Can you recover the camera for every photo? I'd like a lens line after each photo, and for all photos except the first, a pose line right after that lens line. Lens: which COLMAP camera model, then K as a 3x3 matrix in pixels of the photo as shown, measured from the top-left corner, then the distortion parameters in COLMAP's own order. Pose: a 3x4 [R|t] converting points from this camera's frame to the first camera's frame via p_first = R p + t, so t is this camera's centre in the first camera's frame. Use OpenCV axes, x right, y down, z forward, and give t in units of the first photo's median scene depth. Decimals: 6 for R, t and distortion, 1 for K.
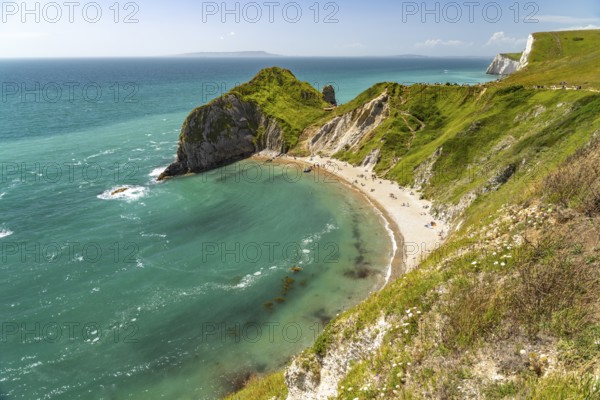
lens RADIAL K [[394.6, 0, 300.0], [0, 394.6, 200.0], [0, 0, 1]] dist [-0.003182, -0.001447]
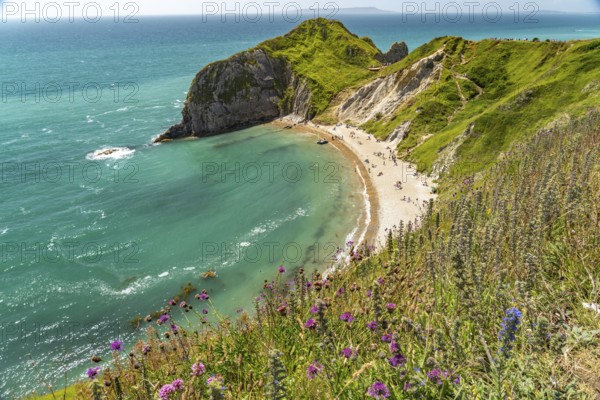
lens RADIAL K [[394.6, 0, 300.0], [0, 394.6, 200.0], [0, 0, 1]] dist [-0.003182, -0.001447]
pose [[0.970569, 0.097658, -0.220134, 0.152351], [-0.076603, 0.991805, 0.102254, -0.031133], [0.228316, -0.082381, 0.970095, 0.142036]]
